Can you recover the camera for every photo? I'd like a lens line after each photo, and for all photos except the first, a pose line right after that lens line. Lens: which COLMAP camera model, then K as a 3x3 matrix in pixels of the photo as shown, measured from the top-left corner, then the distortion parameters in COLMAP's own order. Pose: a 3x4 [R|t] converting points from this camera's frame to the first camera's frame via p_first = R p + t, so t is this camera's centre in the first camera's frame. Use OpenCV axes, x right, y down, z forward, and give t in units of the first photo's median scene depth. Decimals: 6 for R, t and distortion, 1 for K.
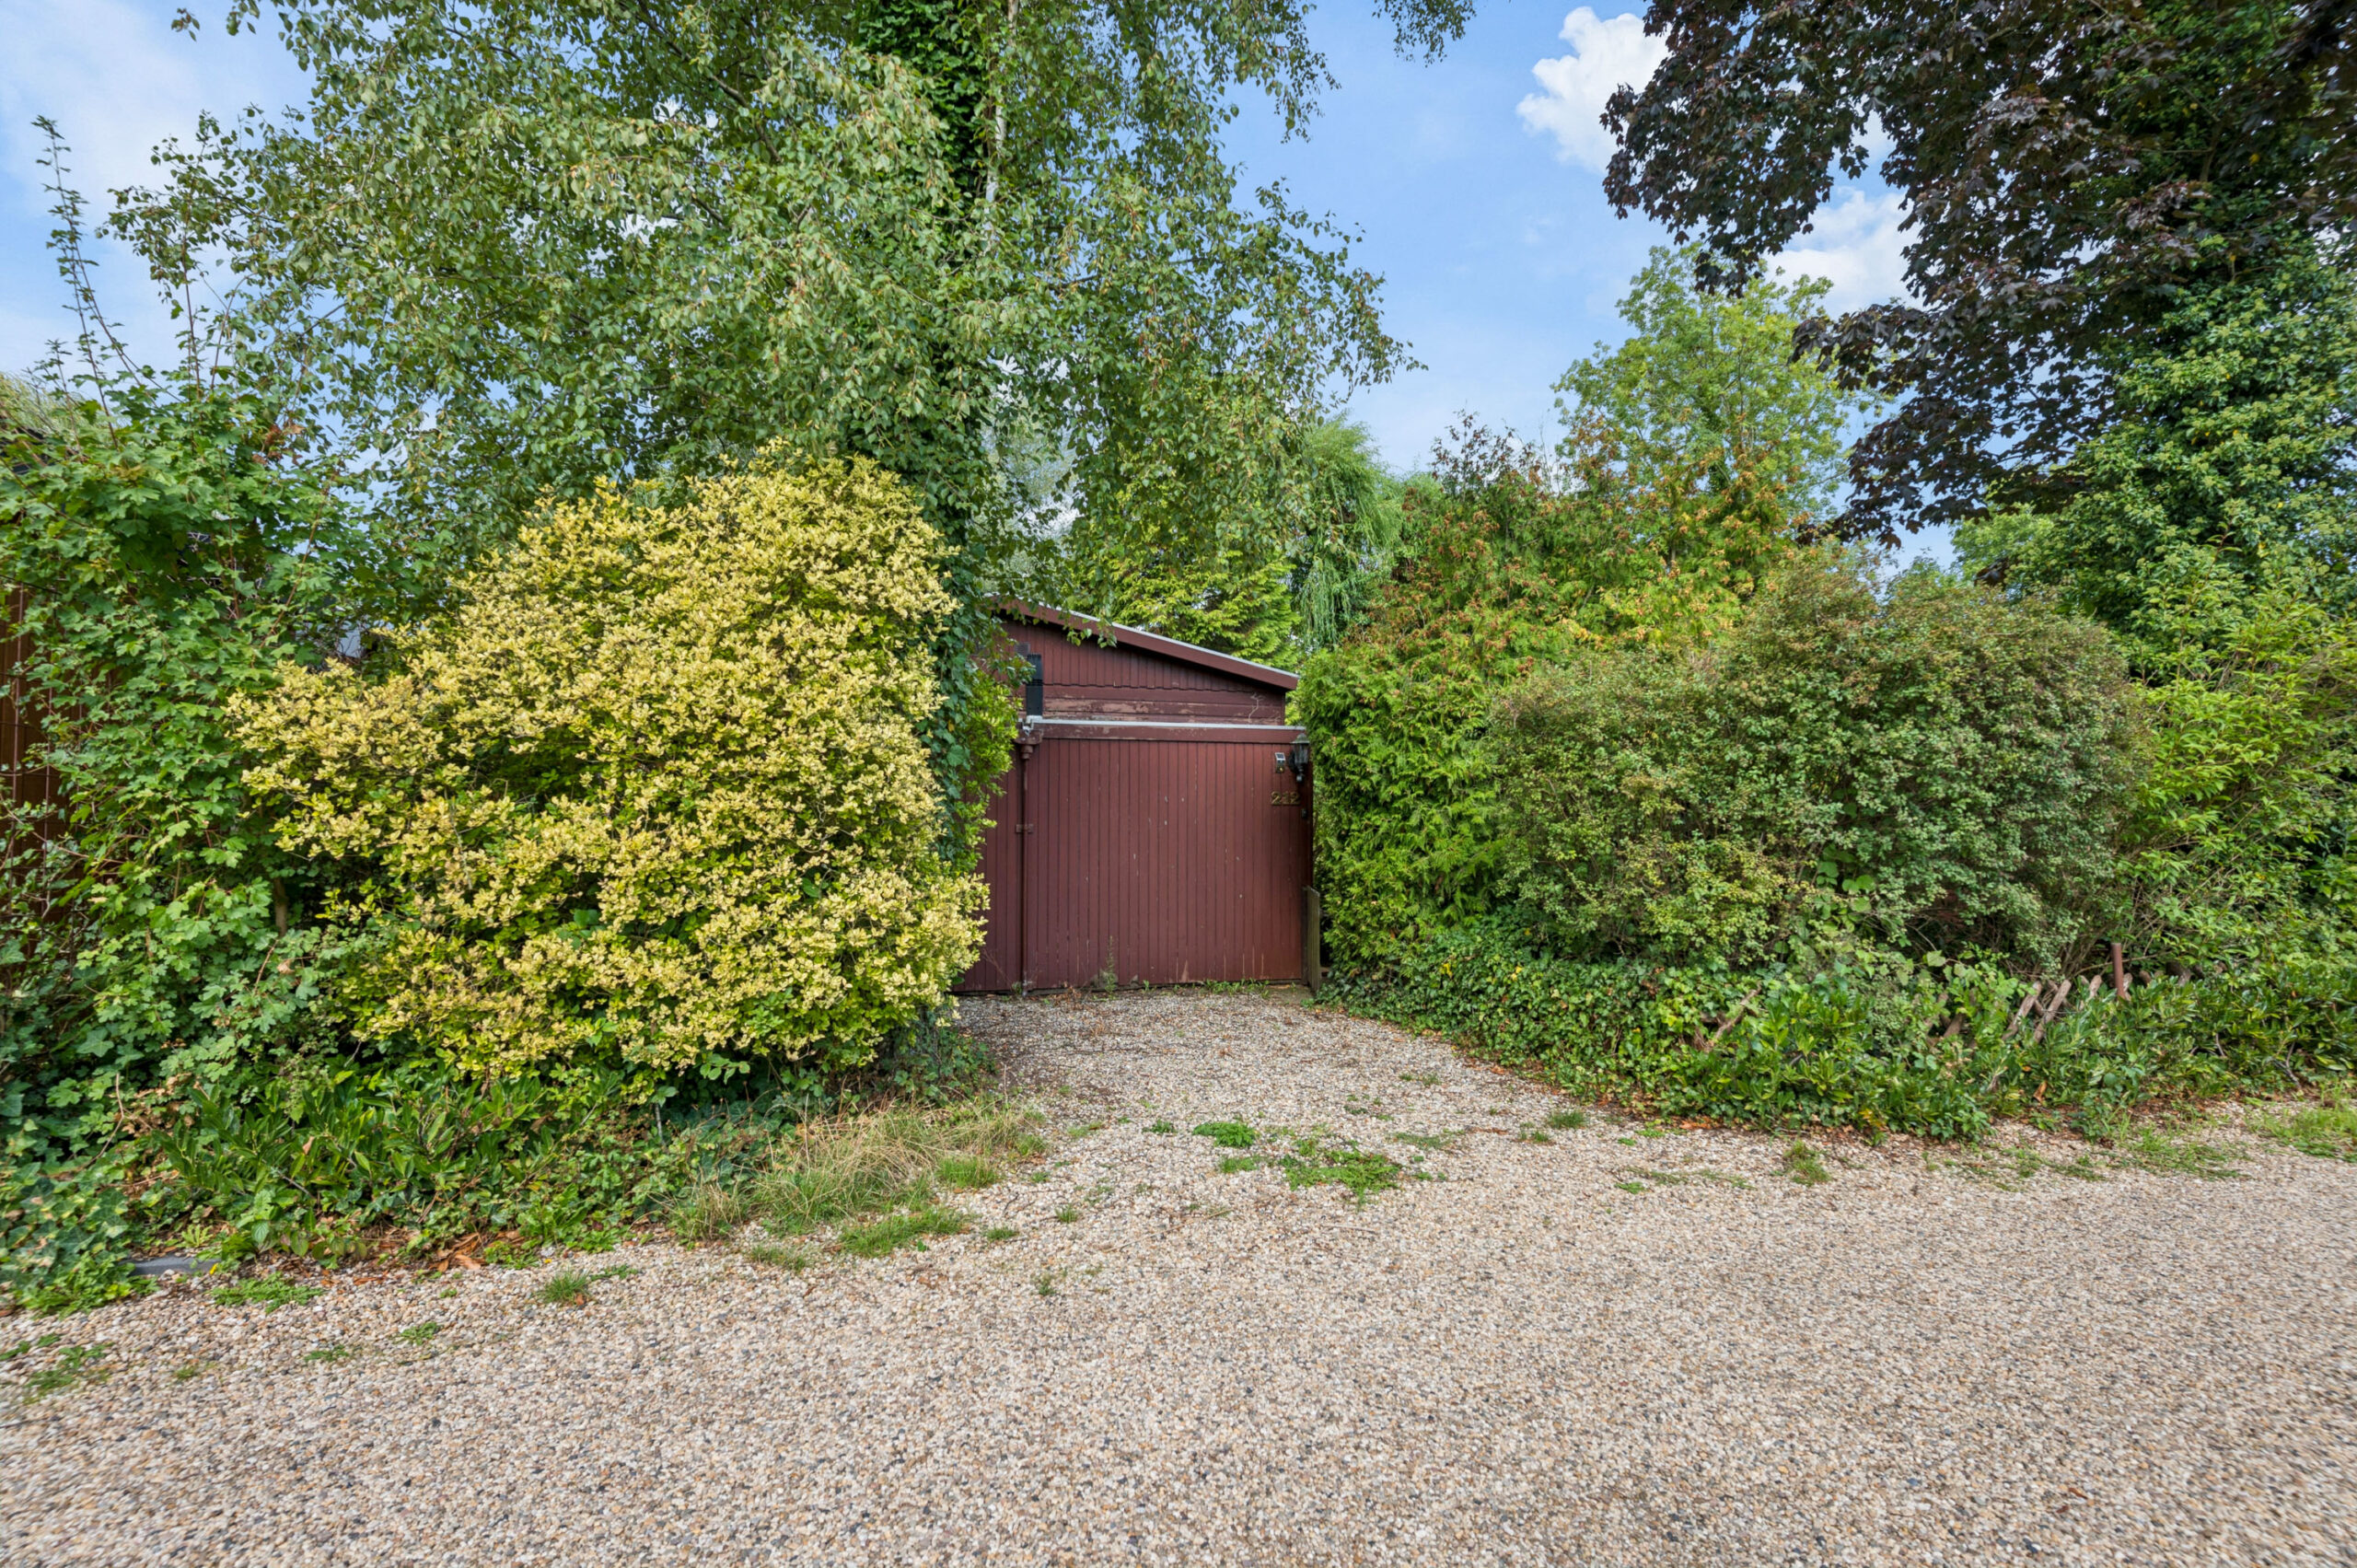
lens RADIAL K [[1141.1, 0, 1166.2], [0, 1141.1, 782.9], [0, 0, 1]] dist [0.000255, 0.004016]
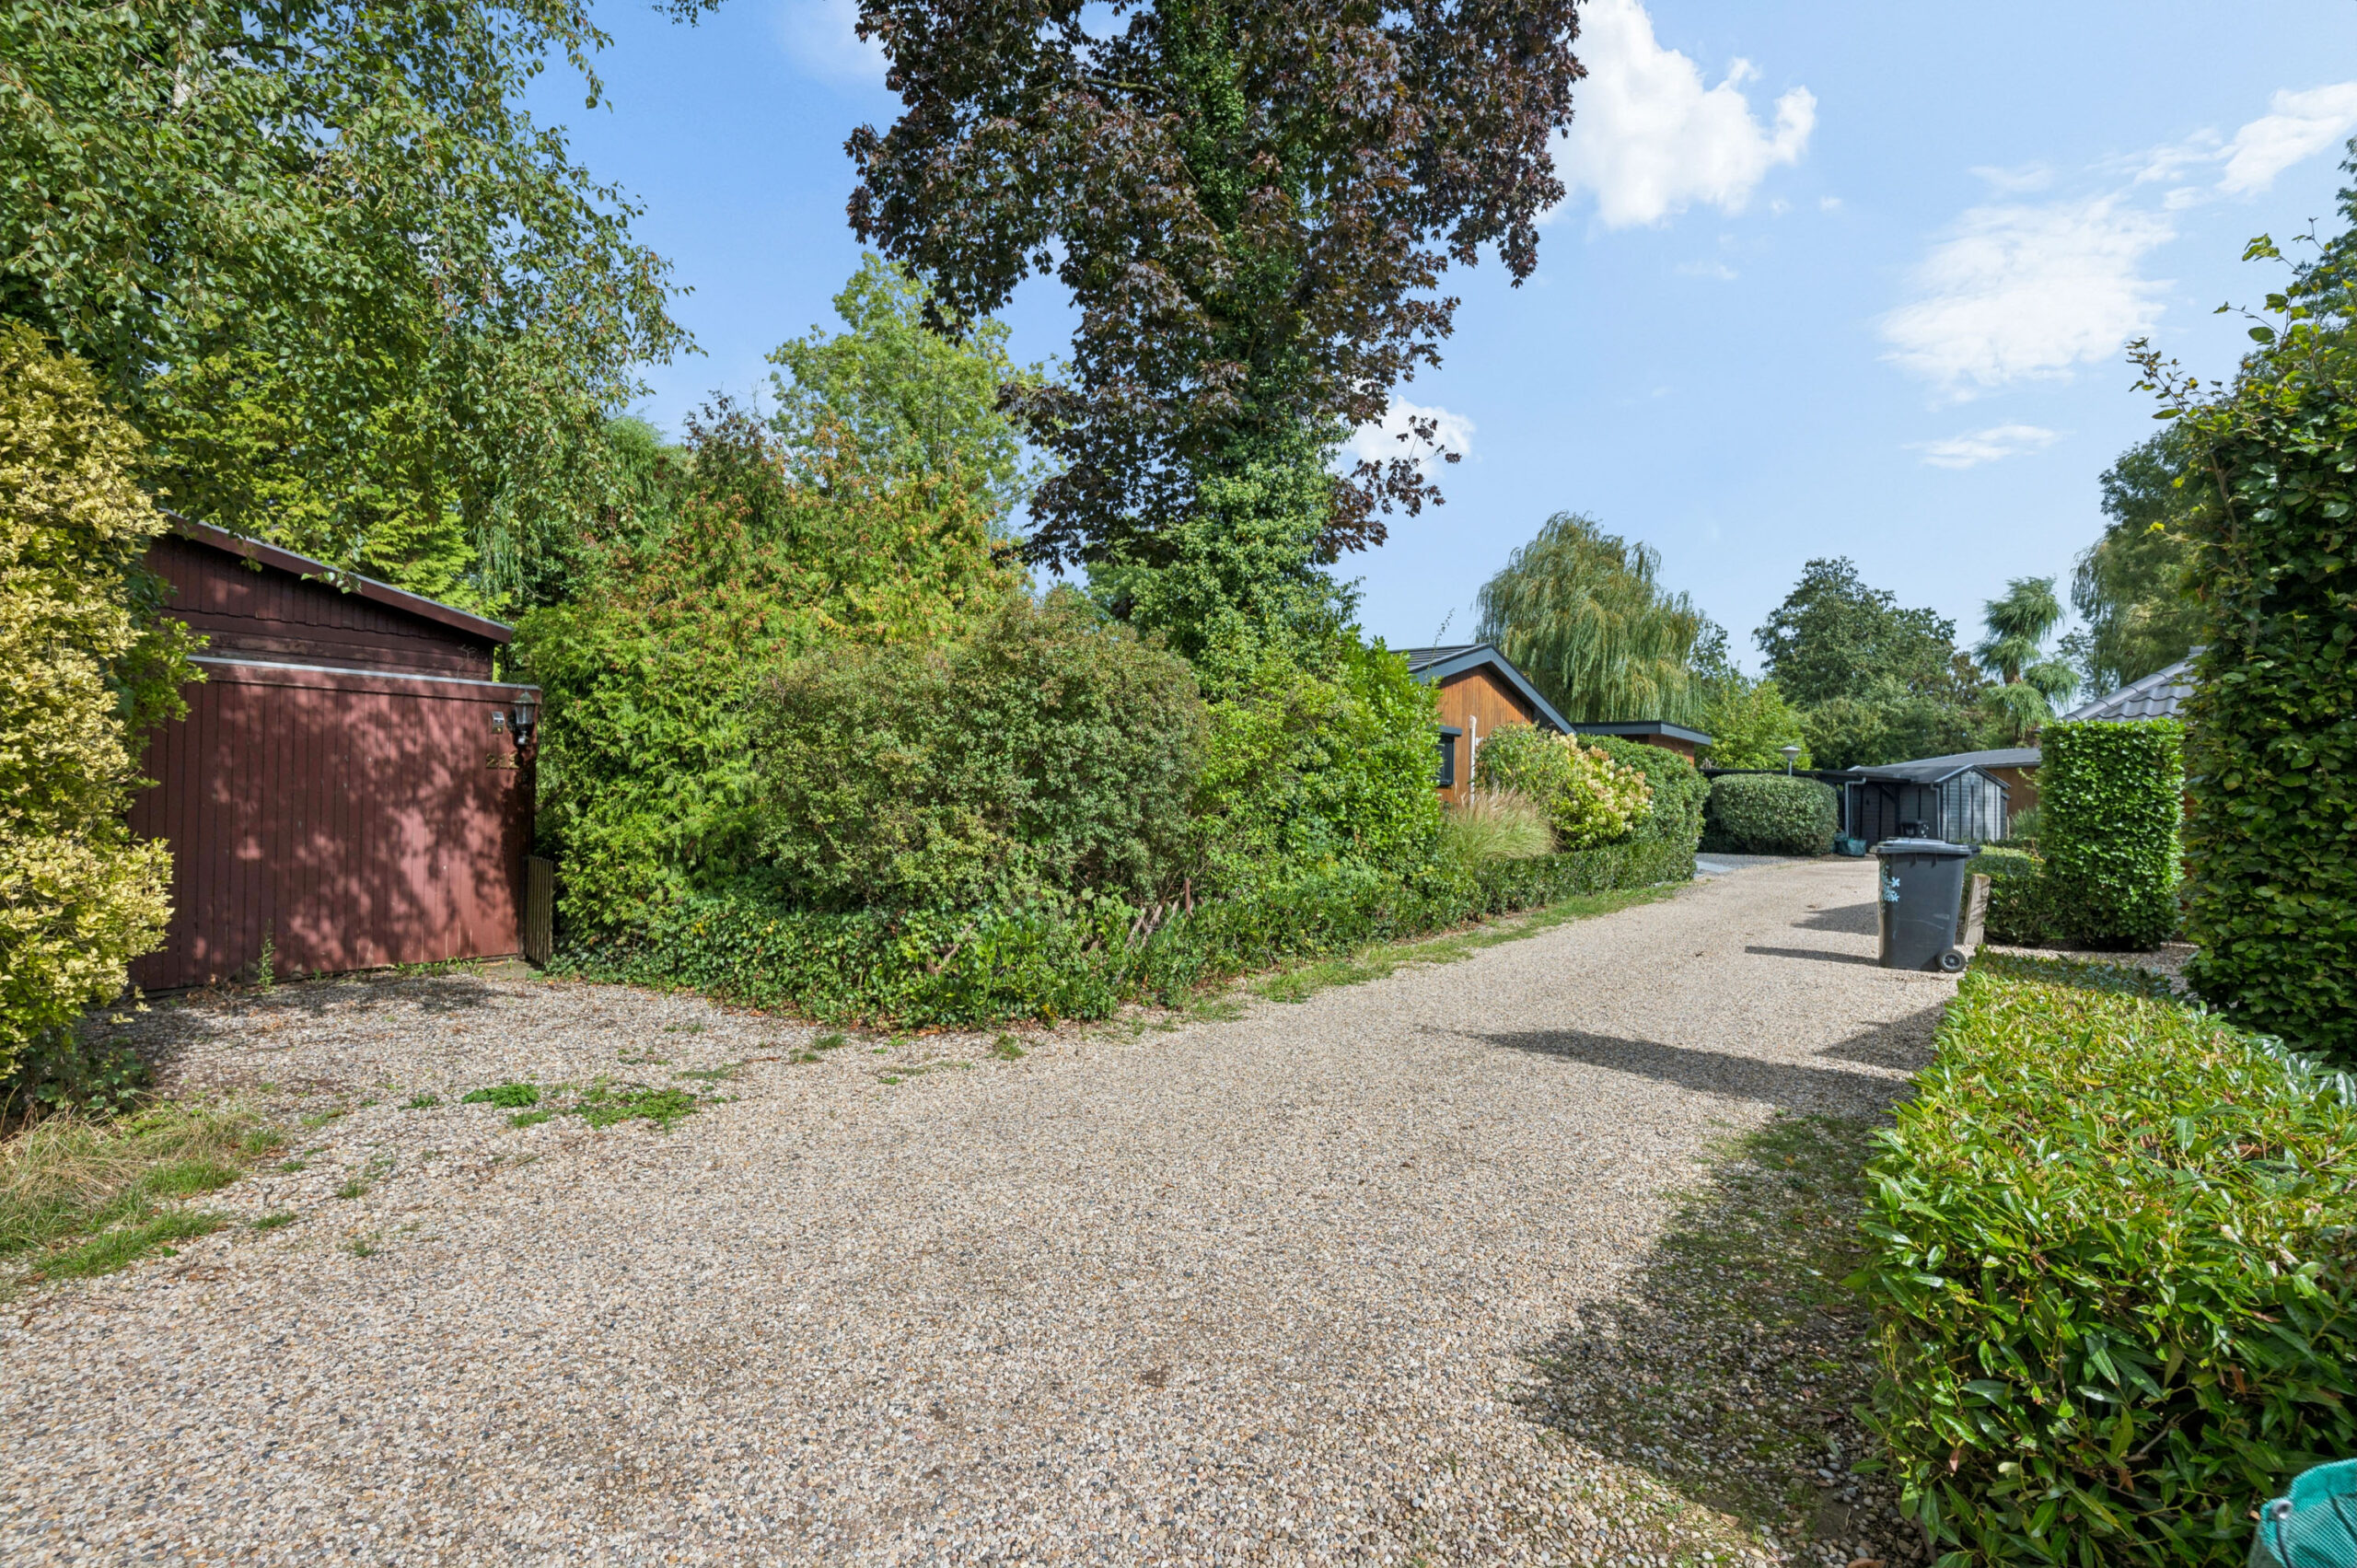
lens RADIAL K [[1141.1, 0, 1179.9], [0, 1141.1, 786.5], [0, 0, 1]] dist [0.000255, 0.004016]
pose [[0.769629, 0.015516, 0.638302, -0.108782], [-0.034339, 0.999264, 0.017115, -0.001466], [-0.637567, -0.035091, 0.769595, -0.112031]]
